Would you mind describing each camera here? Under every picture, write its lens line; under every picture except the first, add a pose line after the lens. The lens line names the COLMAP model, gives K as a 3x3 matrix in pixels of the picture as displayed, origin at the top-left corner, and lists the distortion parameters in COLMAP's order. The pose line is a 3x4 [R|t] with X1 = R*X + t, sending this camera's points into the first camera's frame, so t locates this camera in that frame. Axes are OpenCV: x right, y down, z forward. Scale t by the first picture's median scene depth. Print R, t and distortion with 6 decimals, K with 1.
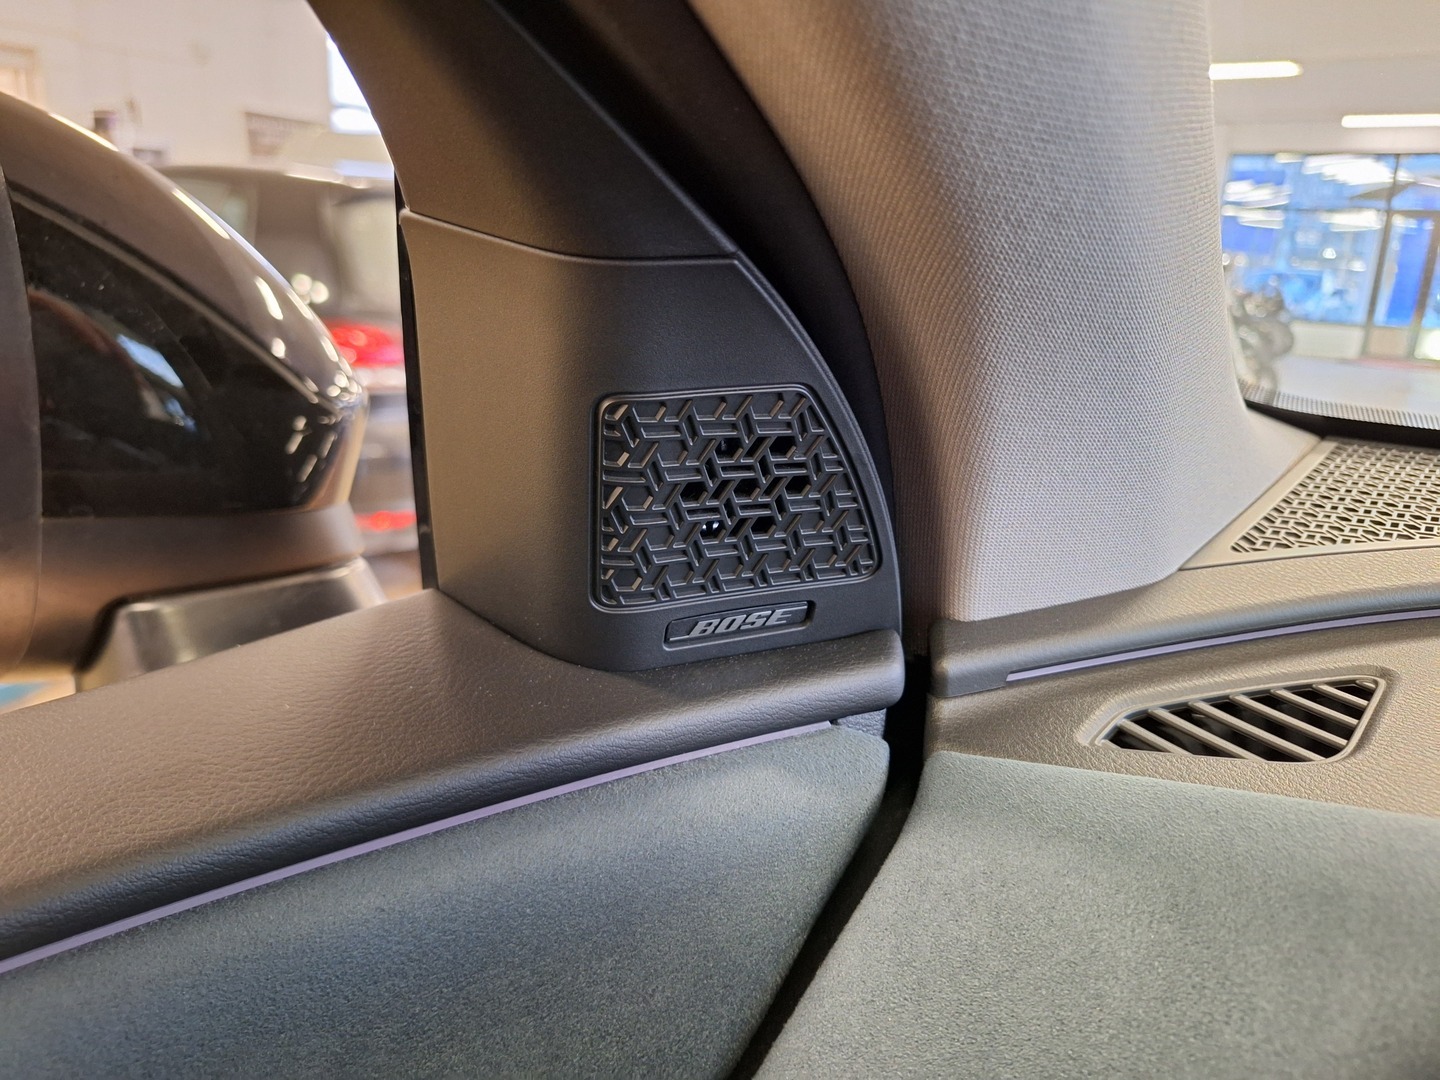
lens RADIAL K [[972.2, 0, 720.0], [0, 972.2, 540.0], [0, 0, 1]] dist [-0.002260, -0.001834]
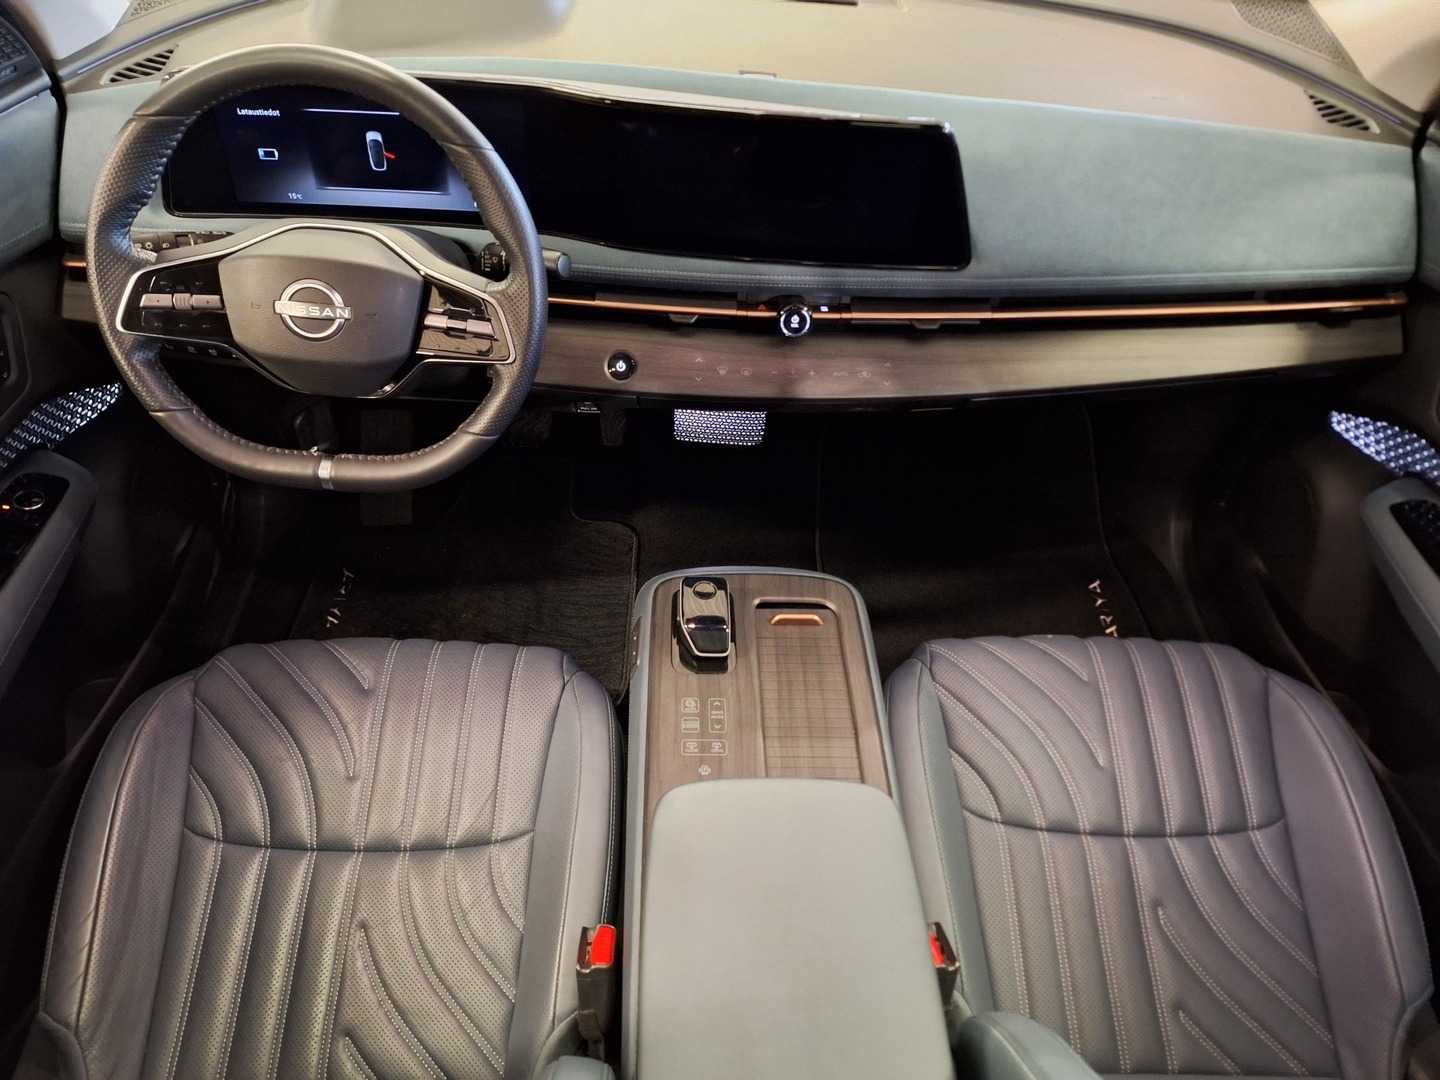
lens RADIAL K [[972.2, 0, 720.0], [0, 972.2, 540.0], [0, 0, 1]] dist [-0.002260, -0.001834]
pose [[0.722306, -0.503550, 0.474038, -0.672203], [0.151742, 0.784141, 0.601745, -0.359362], [-0.674721, -0.362712, 0.642799, -4.159865]]
